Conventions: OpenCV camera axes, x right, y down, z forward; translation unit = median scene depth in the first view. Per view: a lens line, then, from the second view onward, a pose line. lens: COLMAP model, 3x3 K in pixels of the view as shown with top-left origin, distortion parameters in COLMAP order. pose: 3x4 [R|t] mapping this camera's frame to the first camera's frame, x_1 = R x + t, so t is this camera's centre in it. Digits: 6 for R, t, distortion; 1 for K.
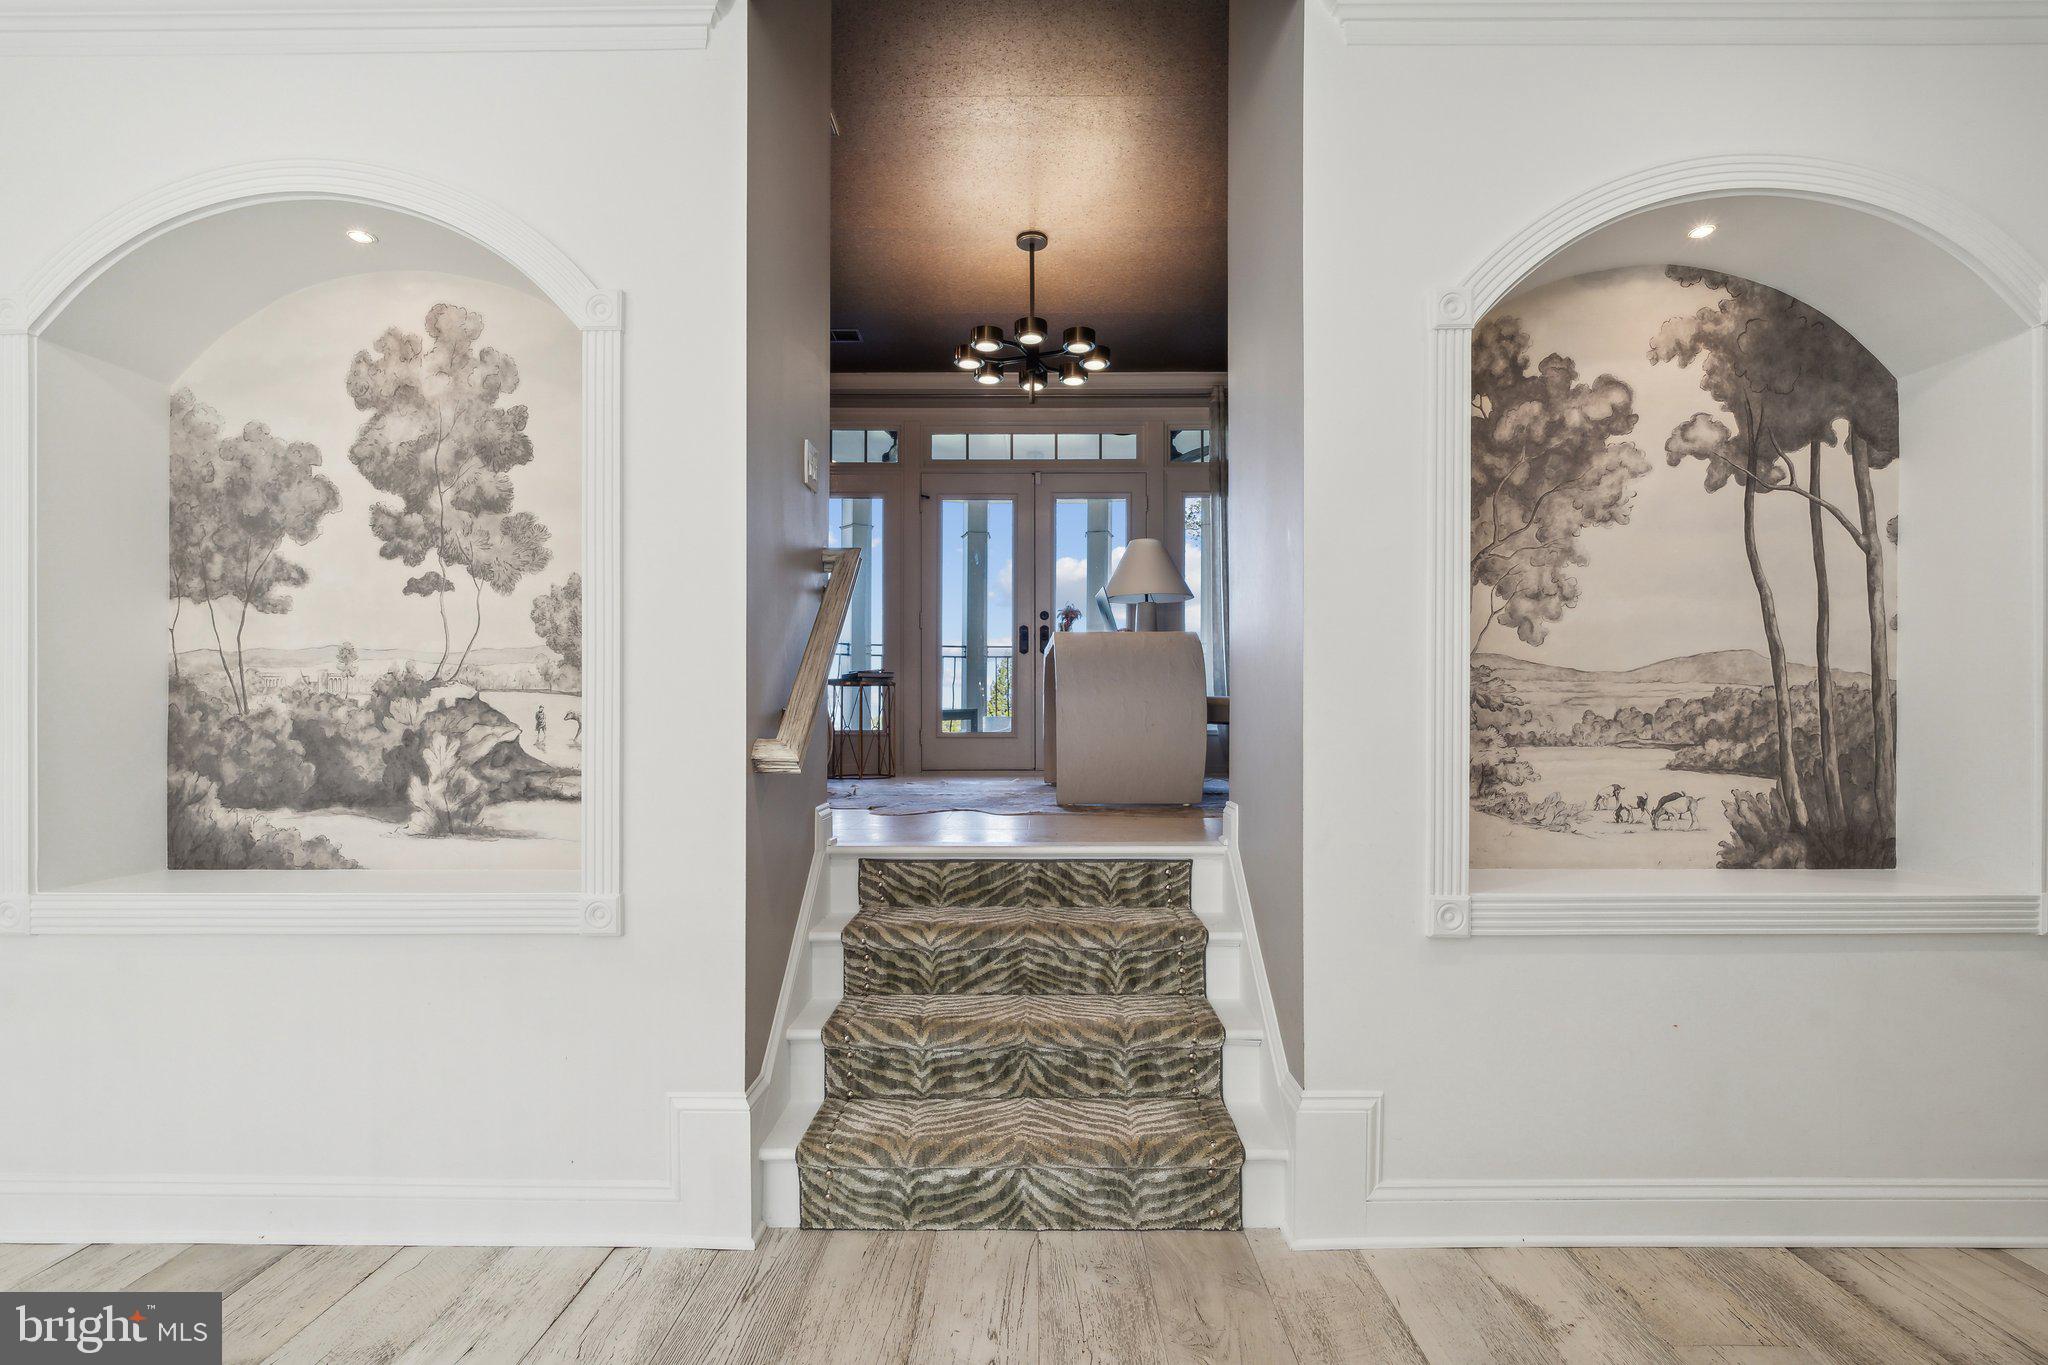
lens RADIAL K [[917.9, 0, 1029.2], [0, 917.9, 681.2], [0, 0, 1]] dist [-0.004573, 0.000932]
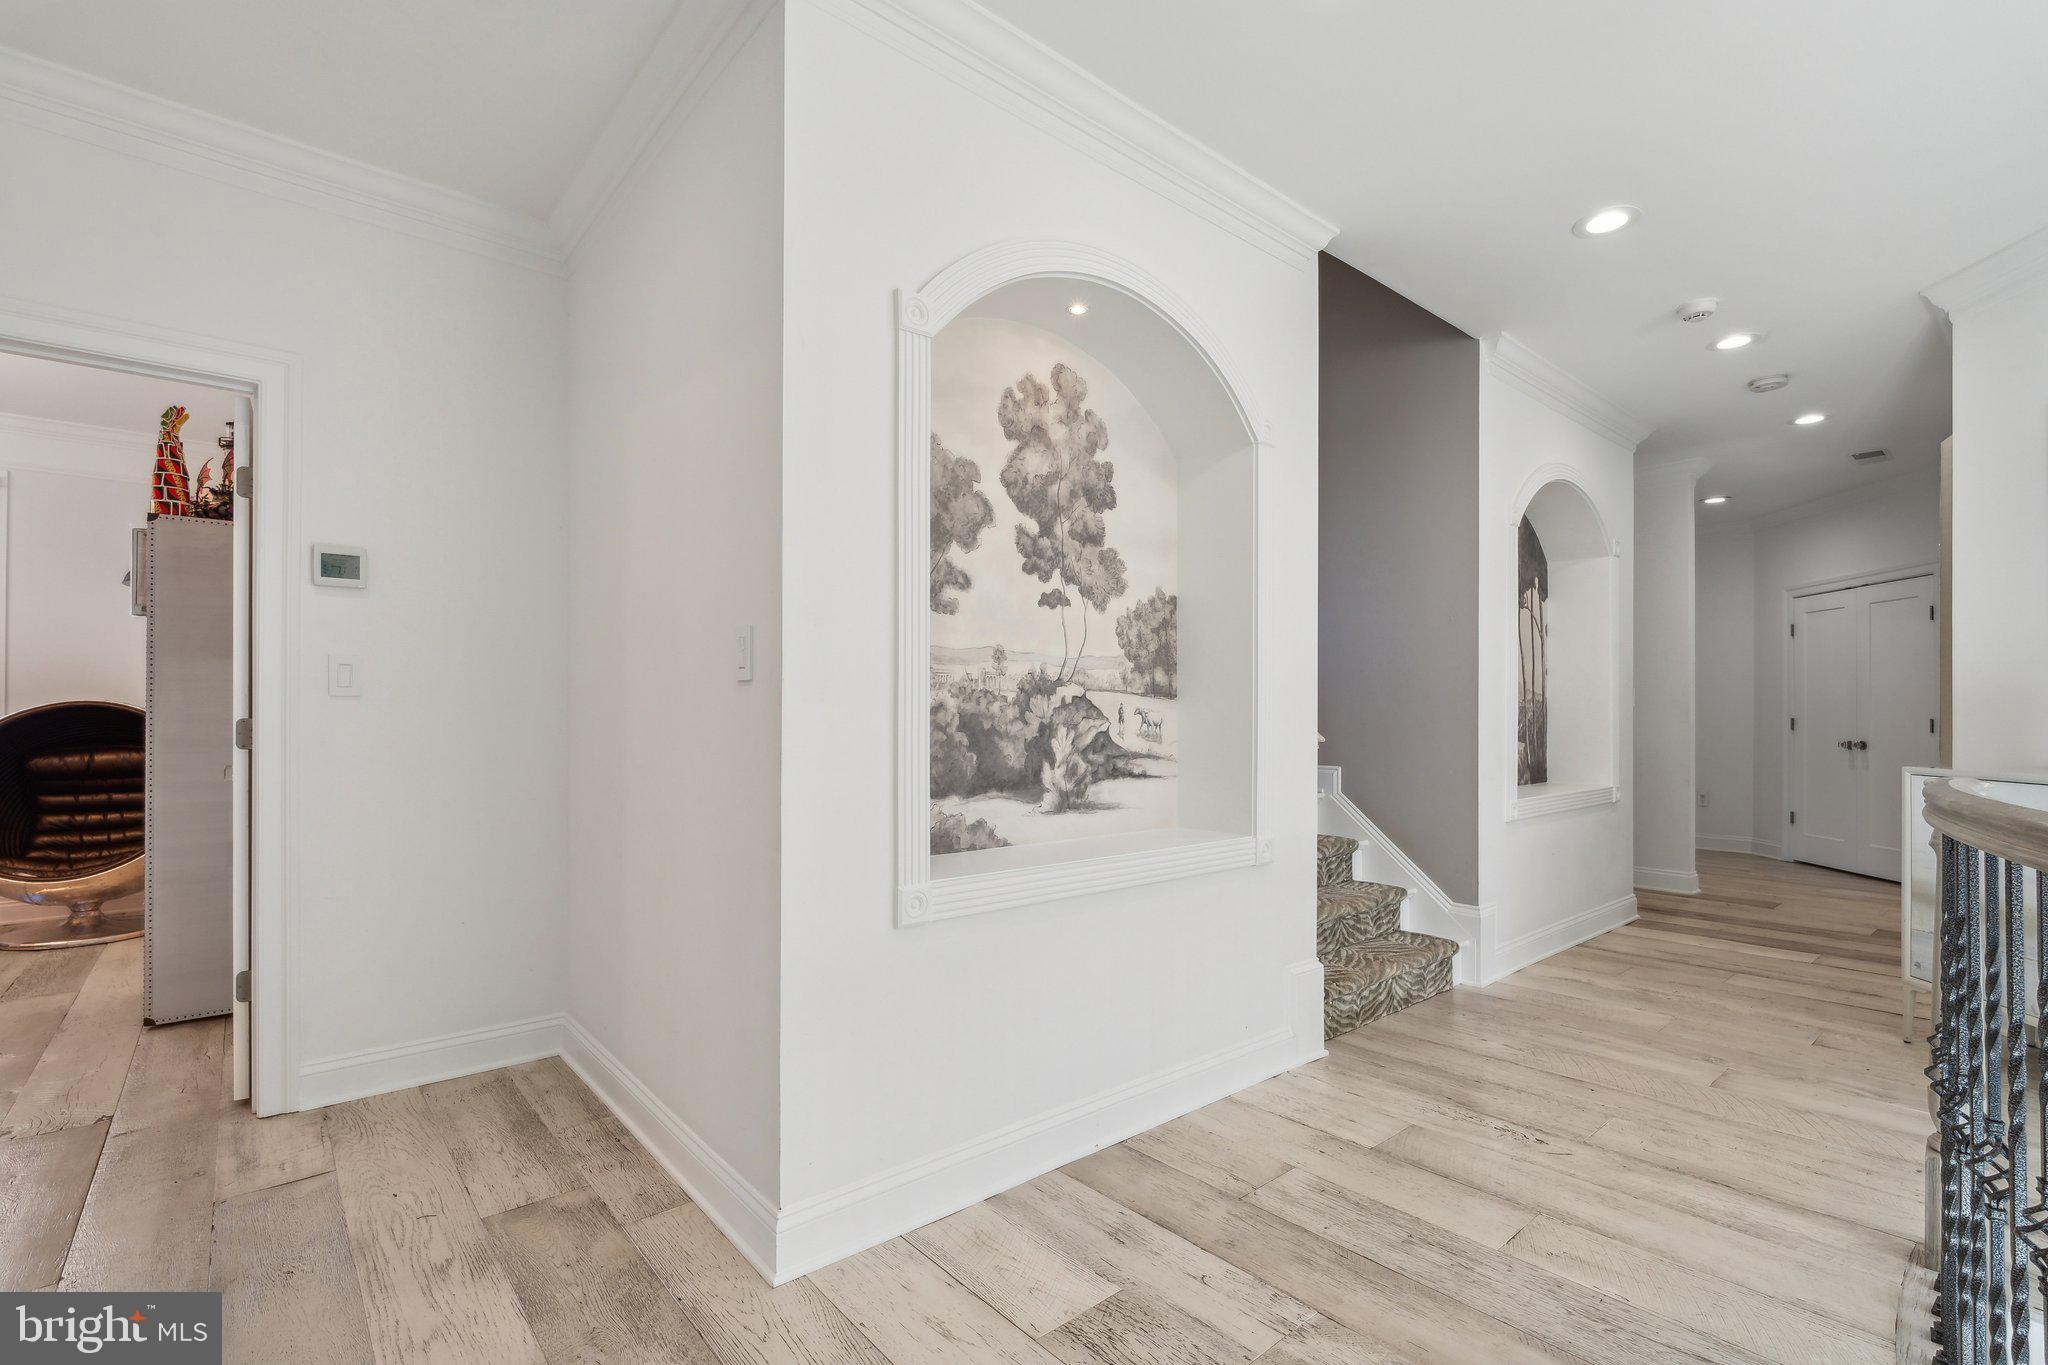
lens RADIAL K [[917.9, 0, 1029.2], [0, 917.9, 681.2], [0, 0, 1]] dist [-0.004573, 0.000932]
pose [[0.758196, 0.026691, 0.651480, -1.448757], [-0.019630, 0.999643, -0.018110, 0.021994], [-0.651731, 0.000942, 0.758449, 0.124916]]
